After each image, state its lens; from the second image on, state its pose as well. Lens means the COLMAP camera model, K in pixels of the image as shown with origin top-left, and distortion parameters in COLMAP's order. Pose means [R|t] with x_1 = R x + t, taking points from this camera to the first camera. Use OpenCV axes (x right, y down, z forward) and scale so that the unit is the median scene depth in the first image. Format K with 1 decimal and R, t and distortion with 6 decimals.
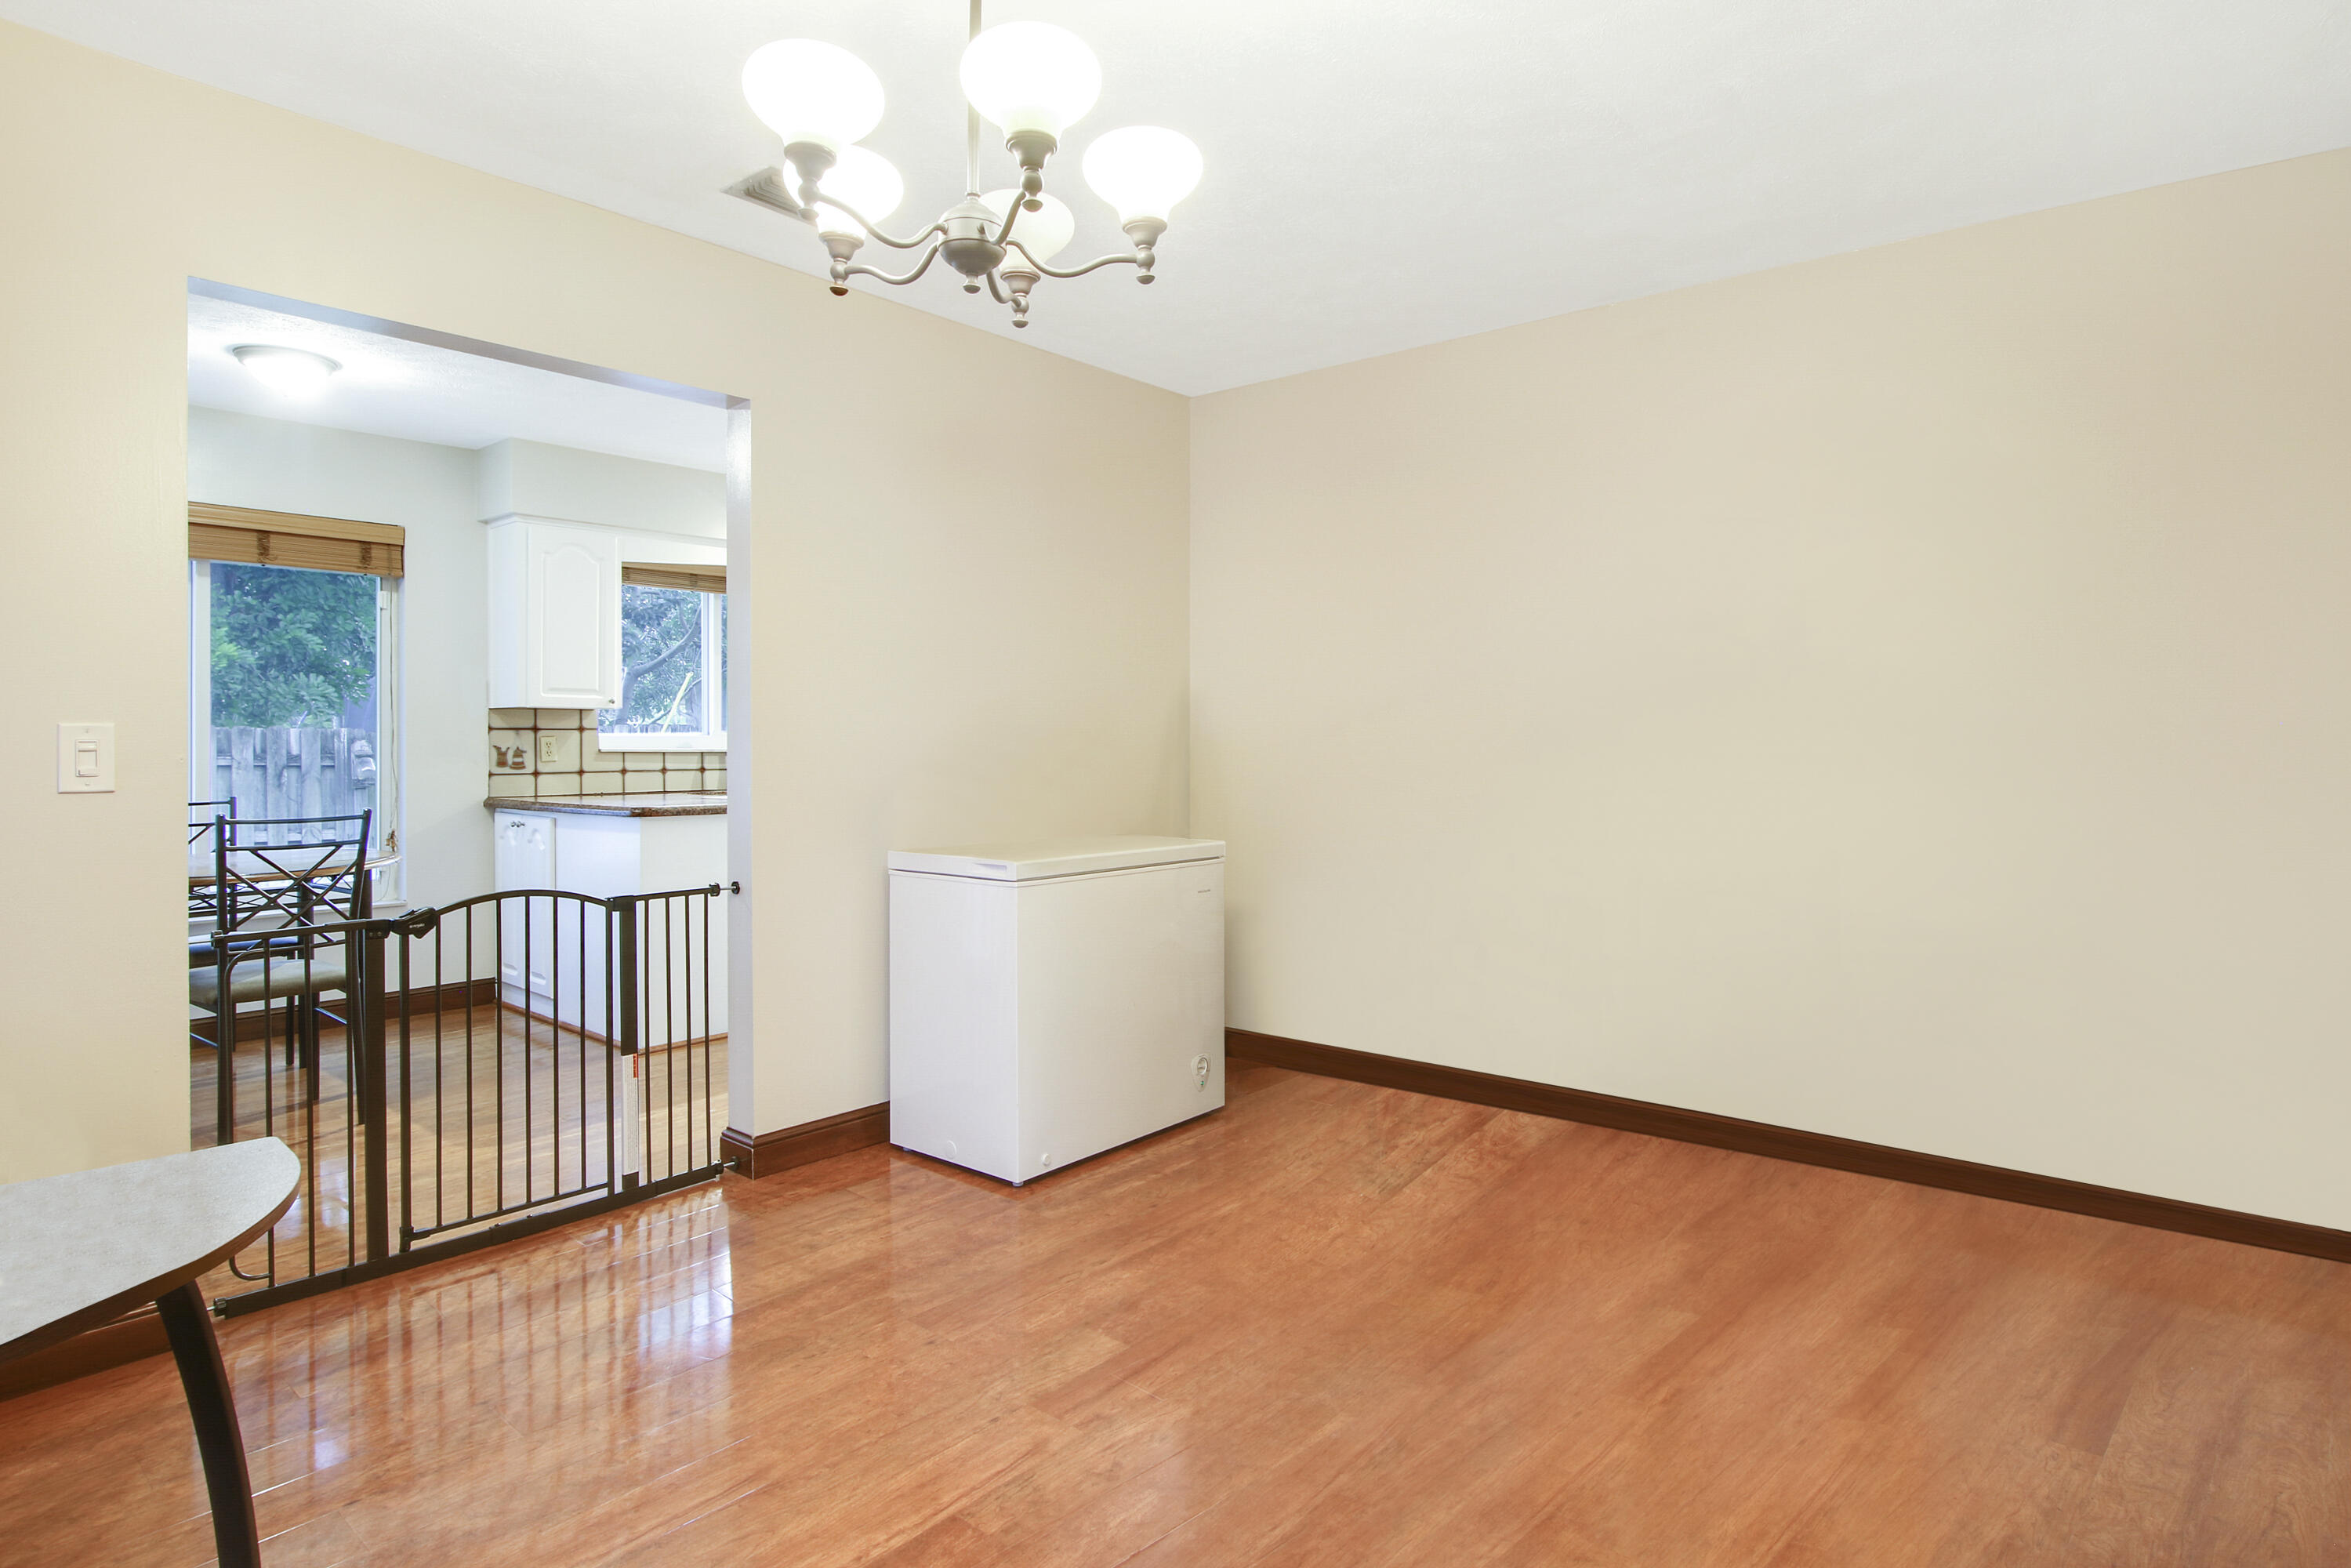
lens RADIAL K [[1230.5, 0, 1158.9], [0, 1230.5, 765.2], [0, 0, 1]] dist [-0.015187, 0.001436]
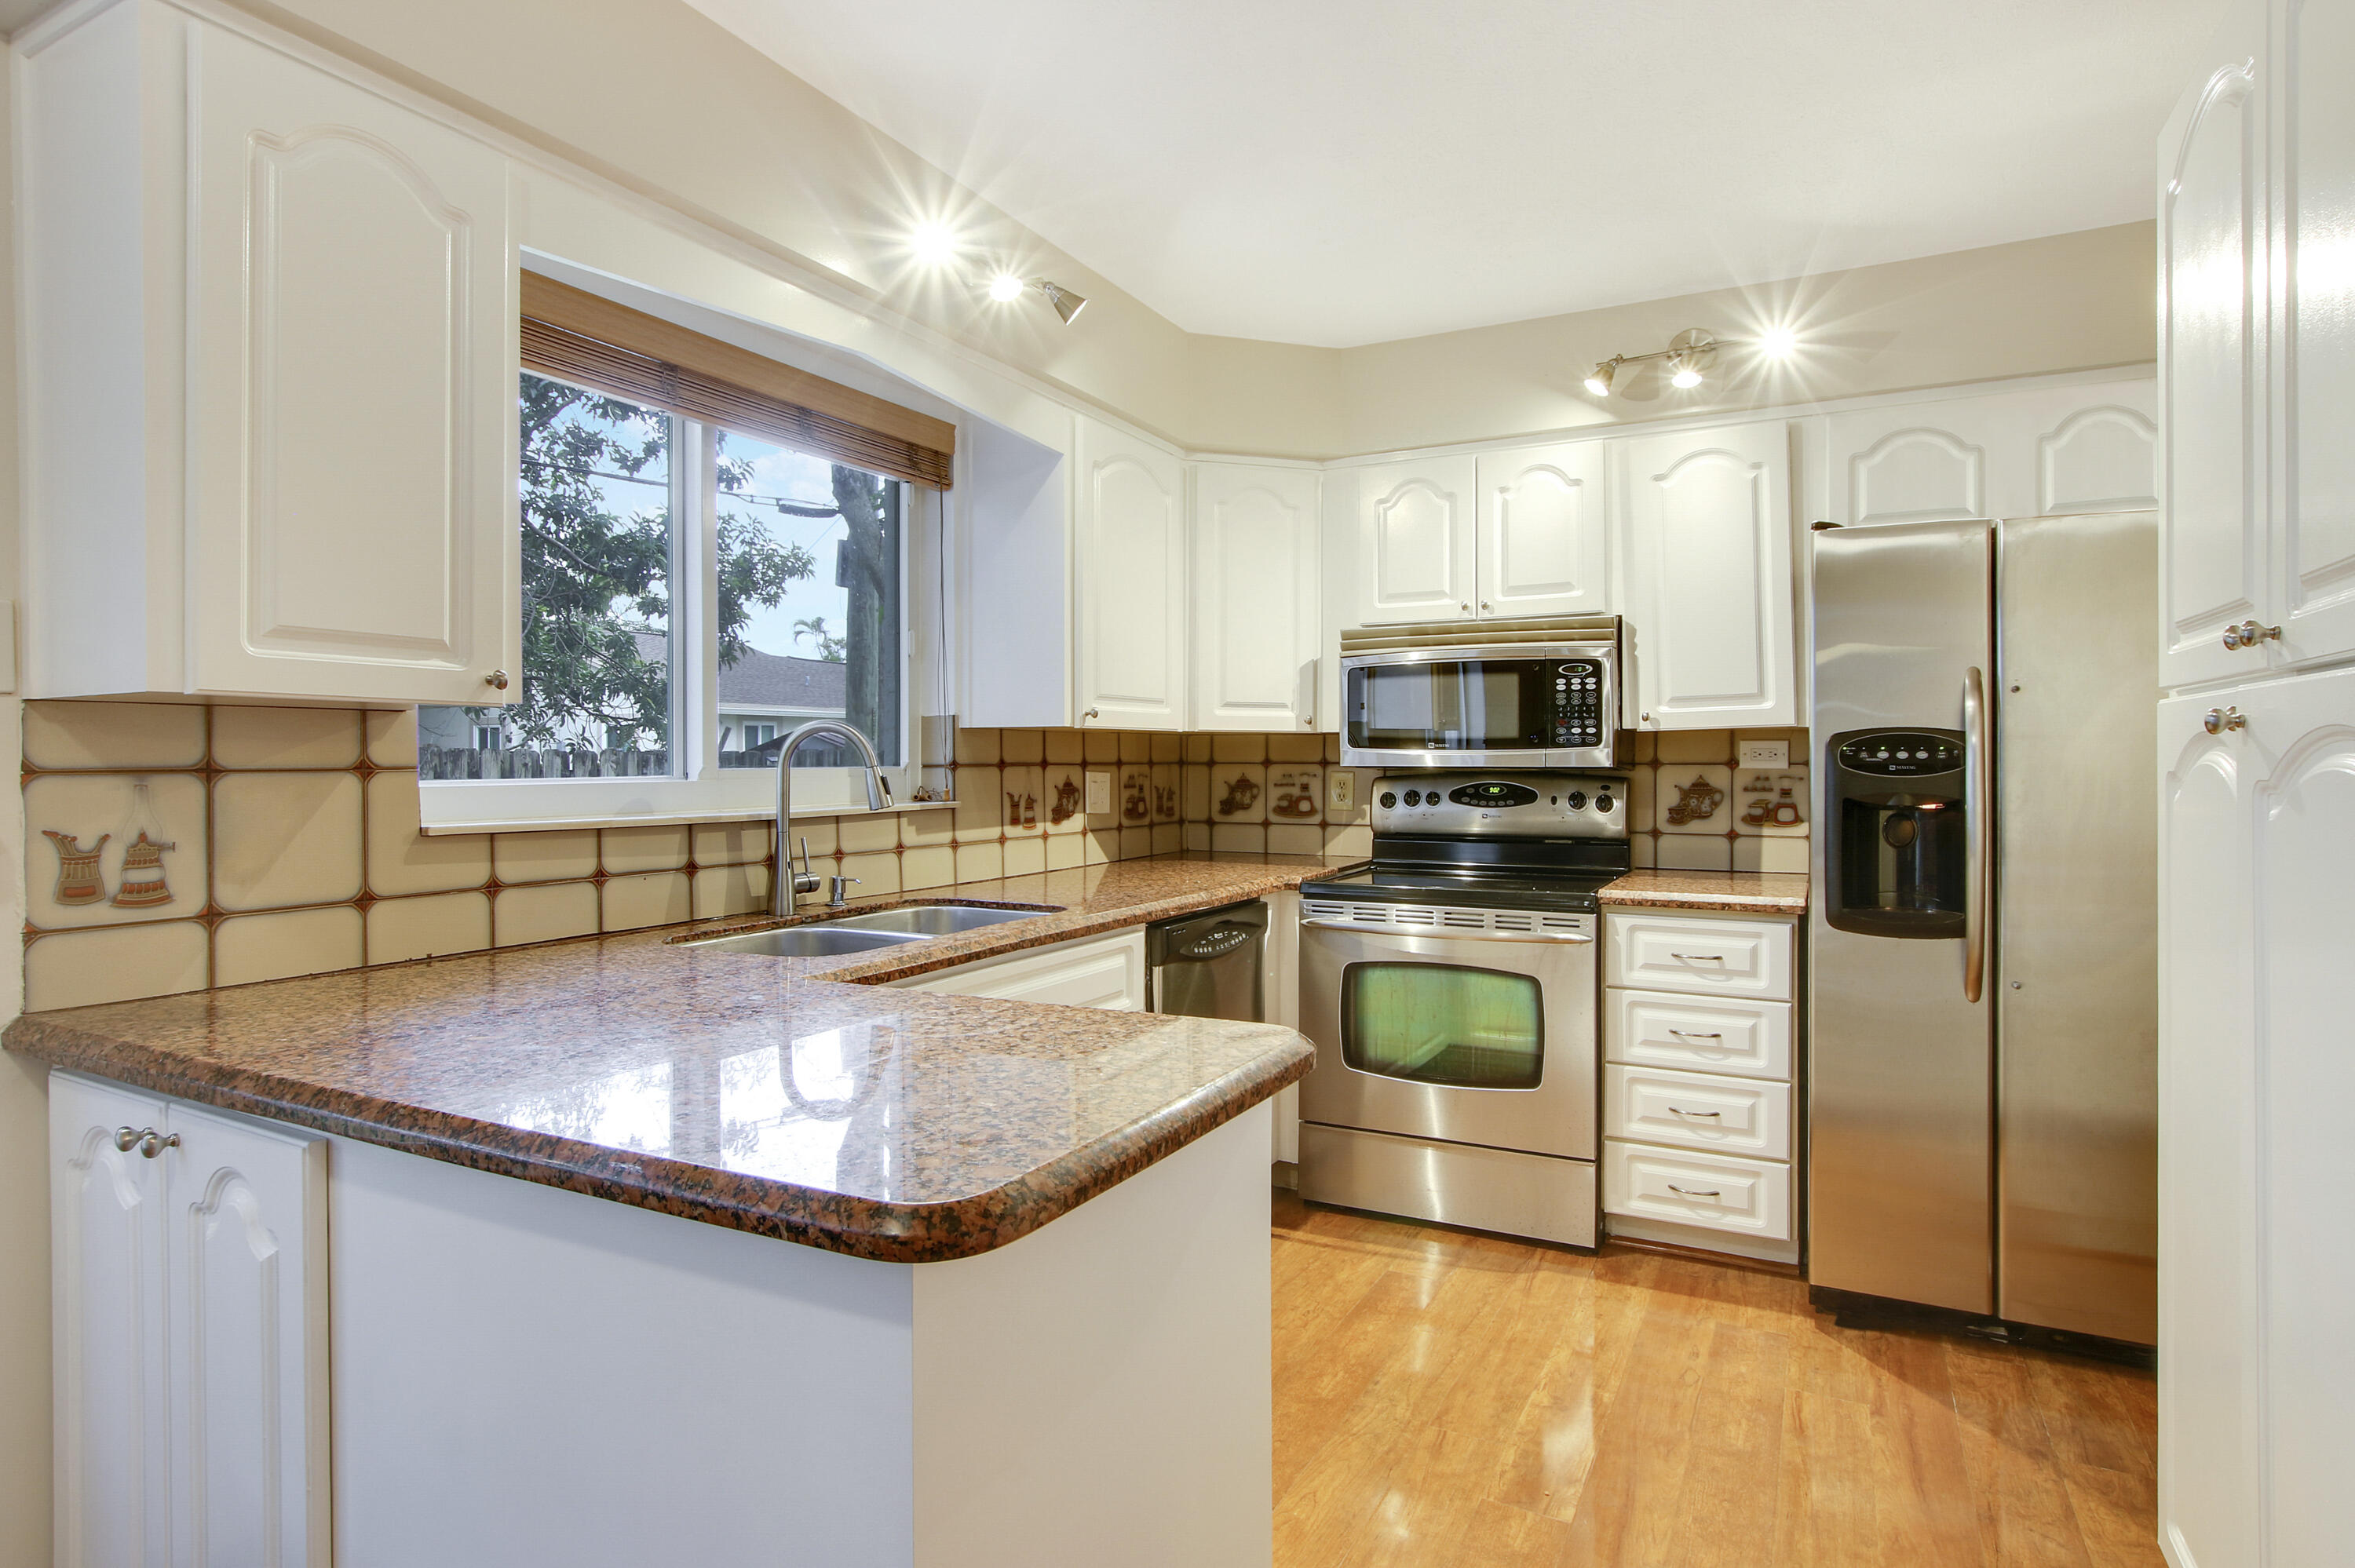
lens RADIAL K [[1232.4, 0, 1182.2], [0, 1232.4, 778.3], [0, 0, 1]] dist [-0.015187, 0.001436]
pose [[0.975020, -0.005455, 0.222052, -0.330857], [0.006762, 0.999964, -0.005128, -0.023757], [-0.222016, 0.006501, 0.975021, 0.632663]]
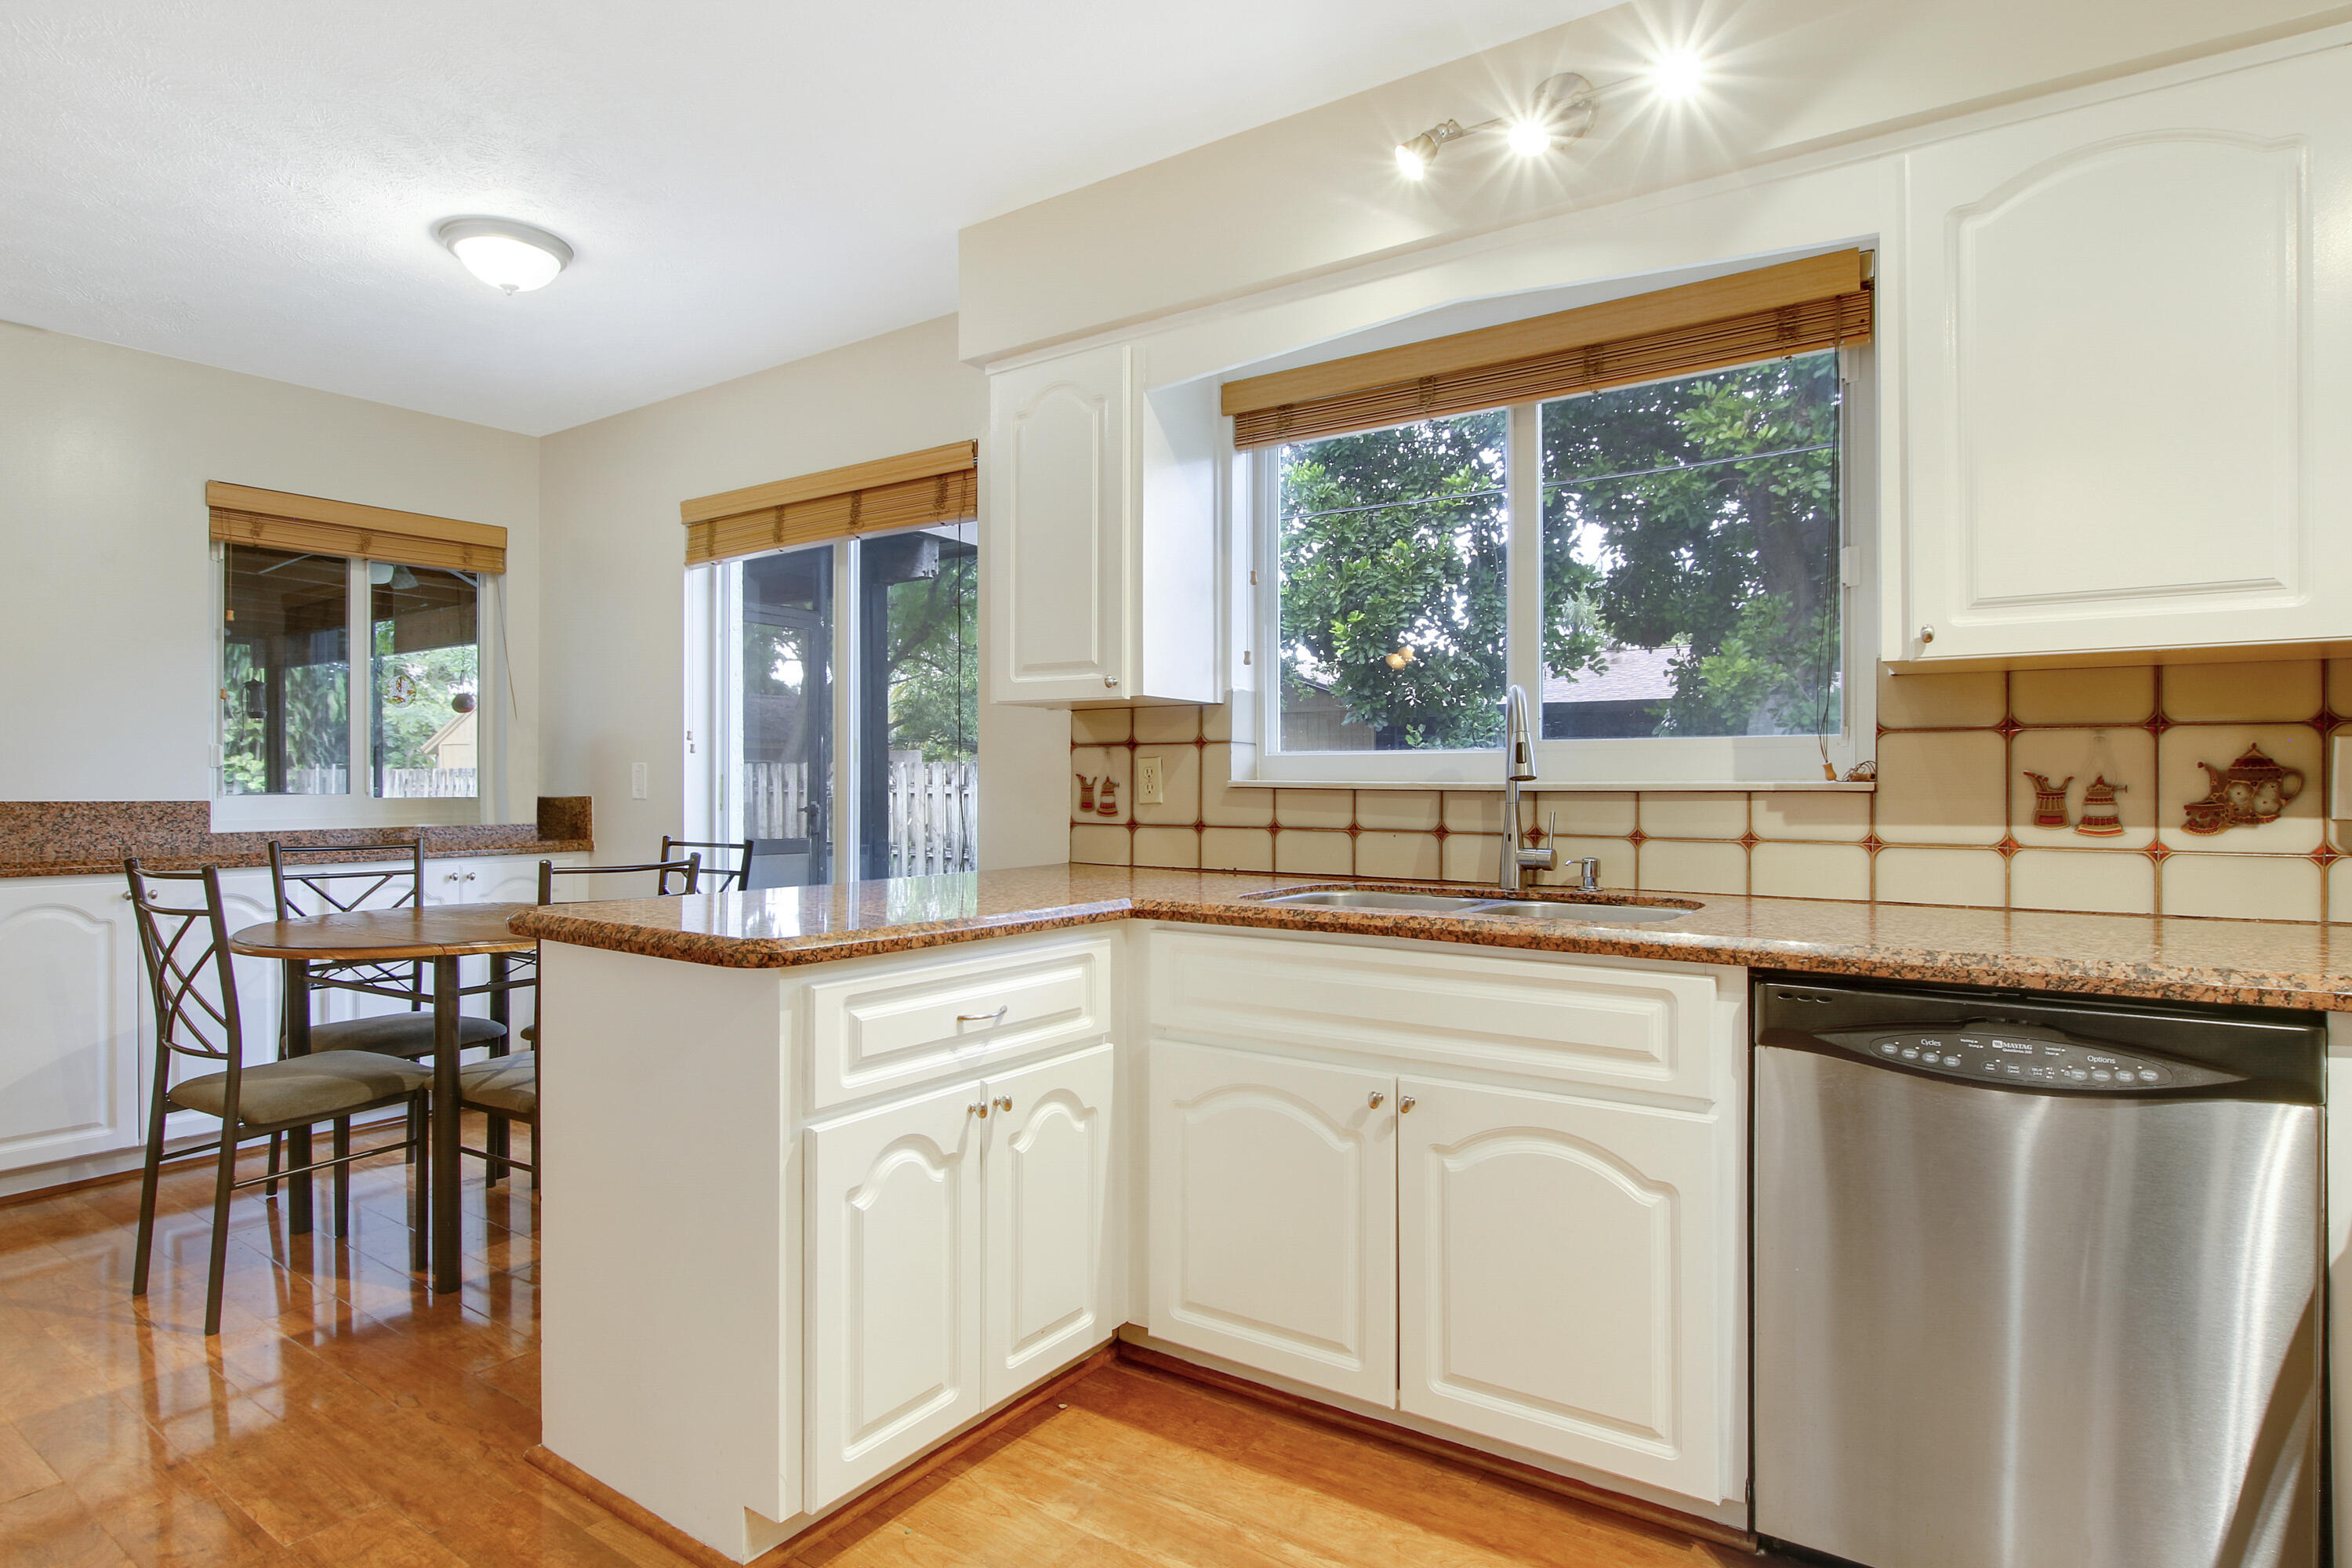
lens RADIAL K [[1231.0, 0, 1171.1], [0, 1231.0, 771.4], [0, 0, 1]] dist [-0.015187, 0.001436]
pose [[0.121591, -0.004546, -0.992570, 0.038762], [-0.020650, 0.999761, -0.007109, -0.013244], [0.992366, 0.021361, 0.121468, 0.925361]]
